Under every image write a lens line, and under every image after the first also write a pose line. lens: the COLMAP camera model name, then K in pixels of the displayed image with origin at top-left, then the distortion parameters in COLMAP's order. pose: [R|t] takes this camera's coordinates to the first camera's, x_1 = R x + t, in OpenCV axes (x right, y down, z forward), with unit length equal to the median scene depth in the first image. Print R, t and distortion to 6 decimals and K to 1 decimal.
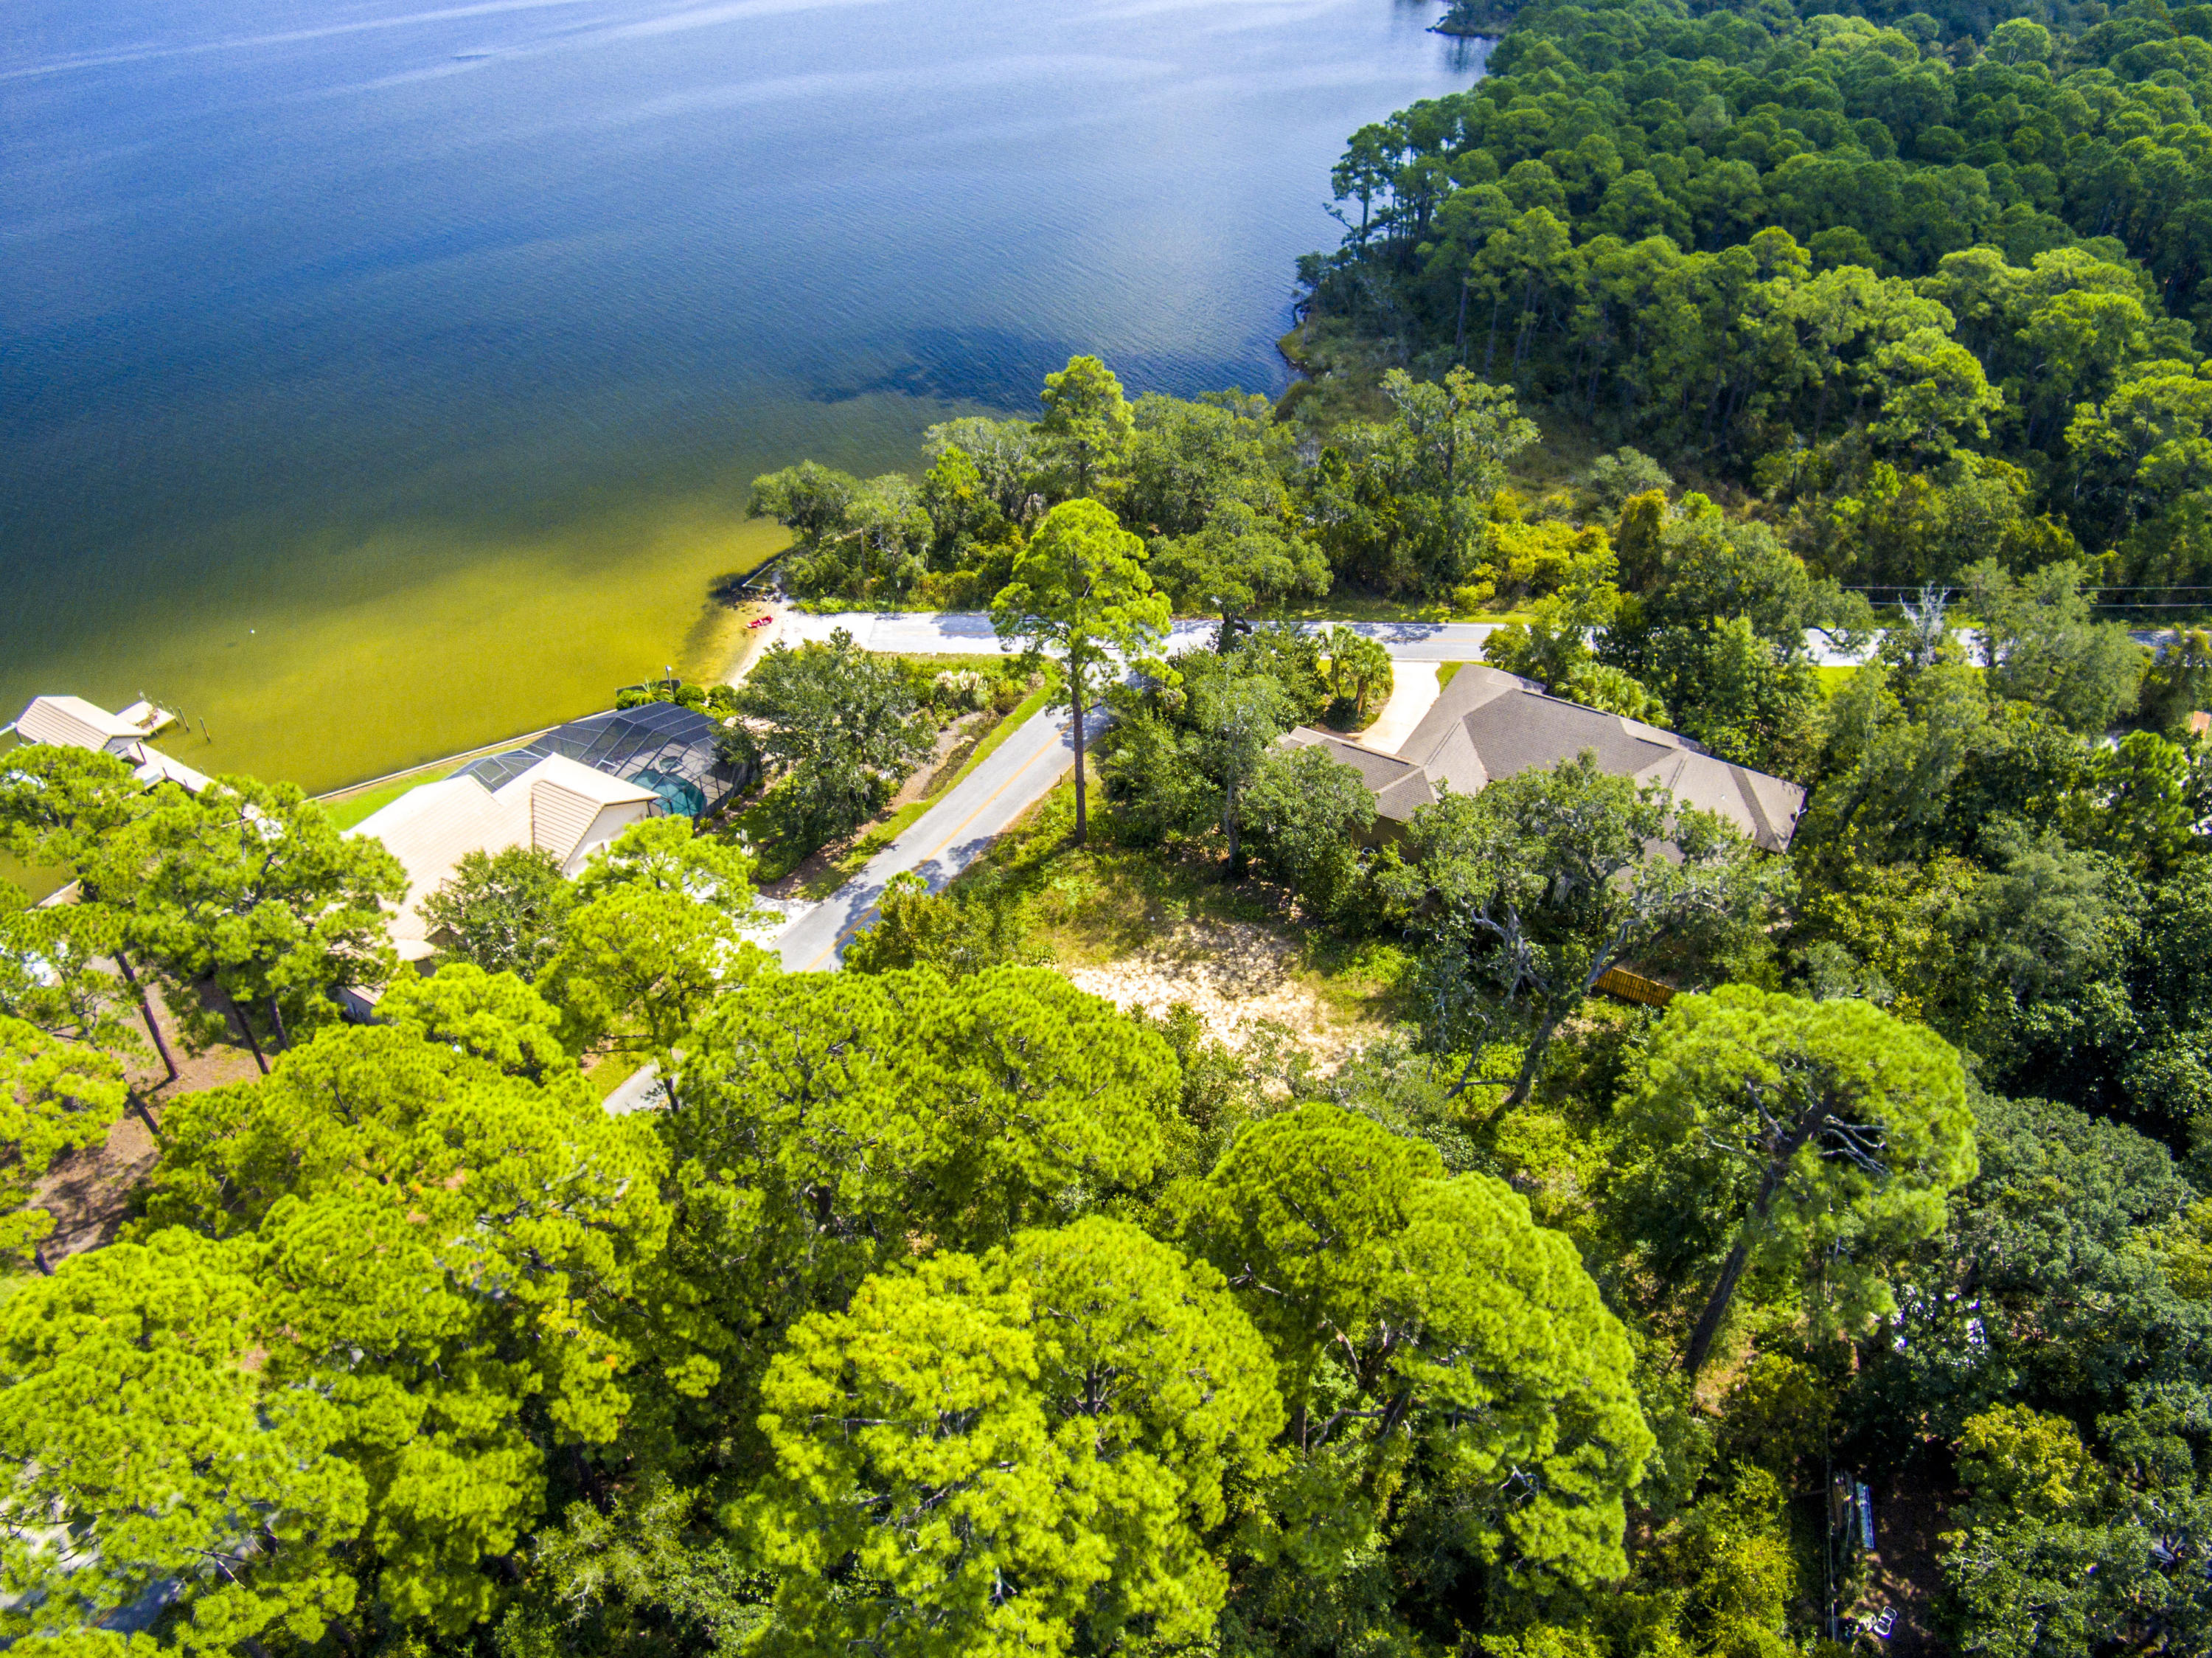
lens RADIAL K [[1464.6, 0, 1121.3], [0, 1464.6, 825.0], [0, 0, 1]] dist [-0.085828, 0.014926]
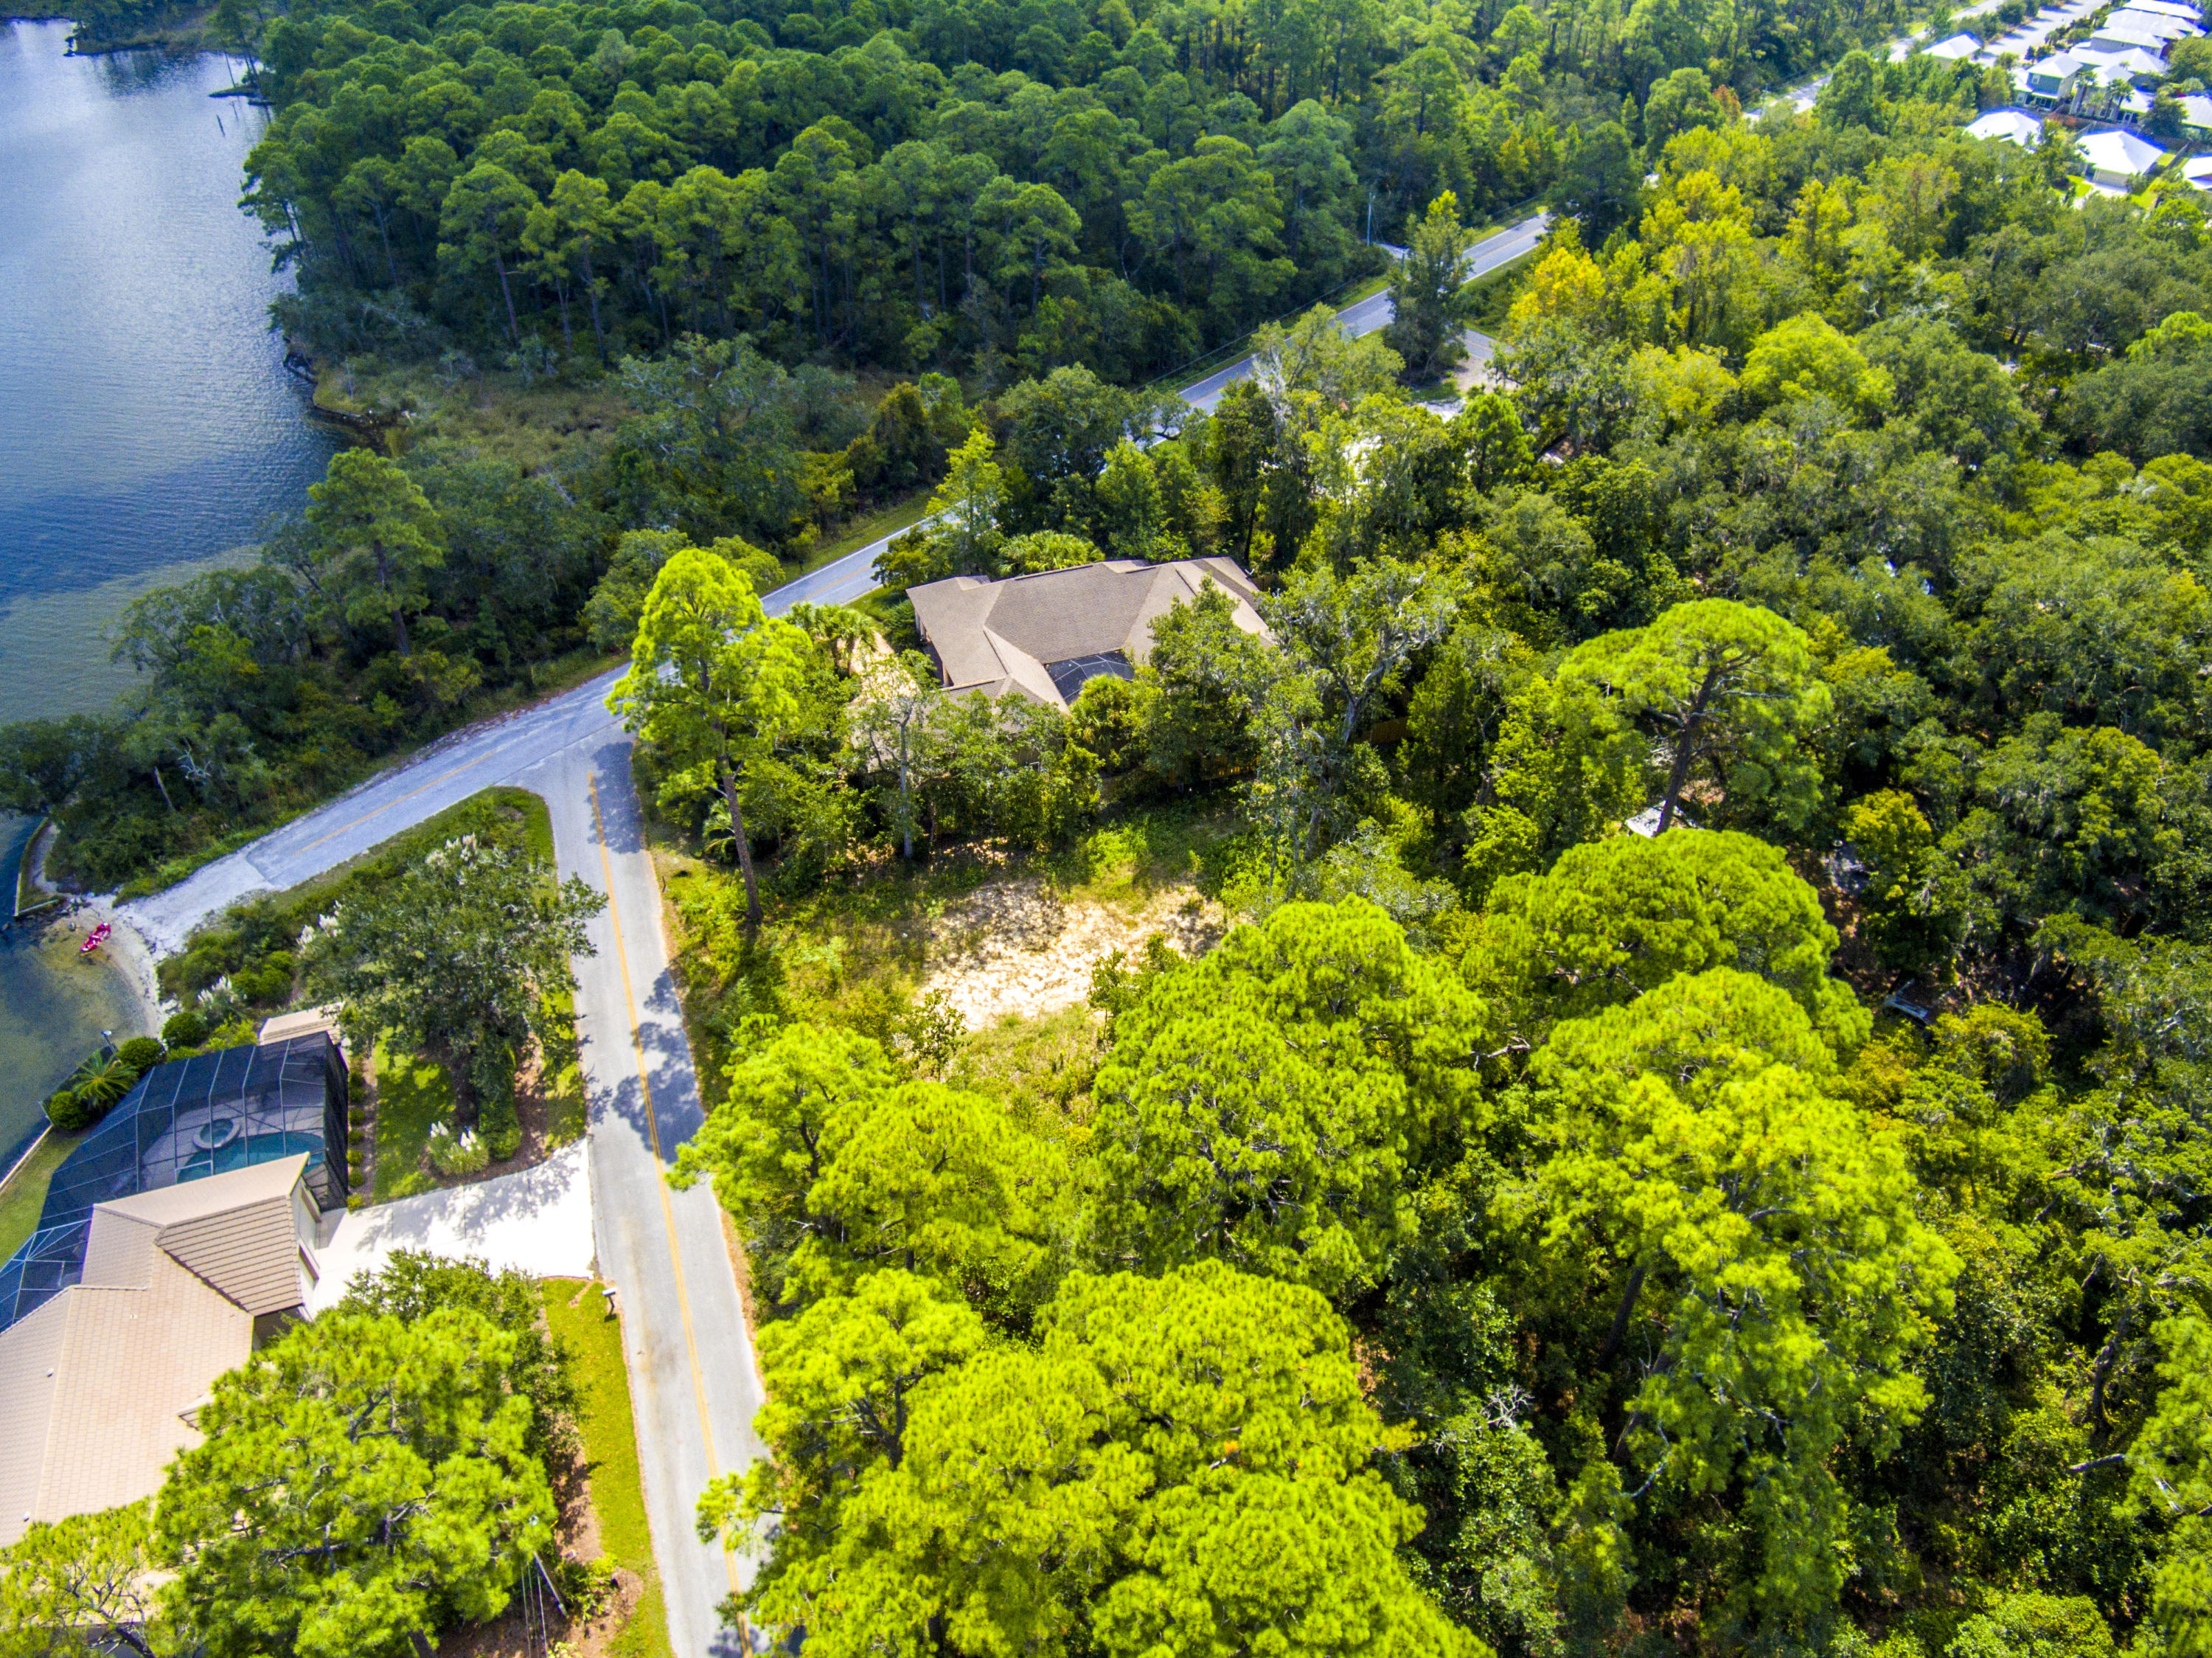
lens RADIAL K [[1464.6, 0, 1110.8], [0, 1464.6, 827.3], [0, 0, 1]] dist [-0.085828, 0.014926]
pose [[0.642742, -0.483433, 0.594286, -0.397516], [0.463777, 0.862985, 0.200419, -0.116883], [-0.609749, 0.146799, 0.778882, 0.158108]]
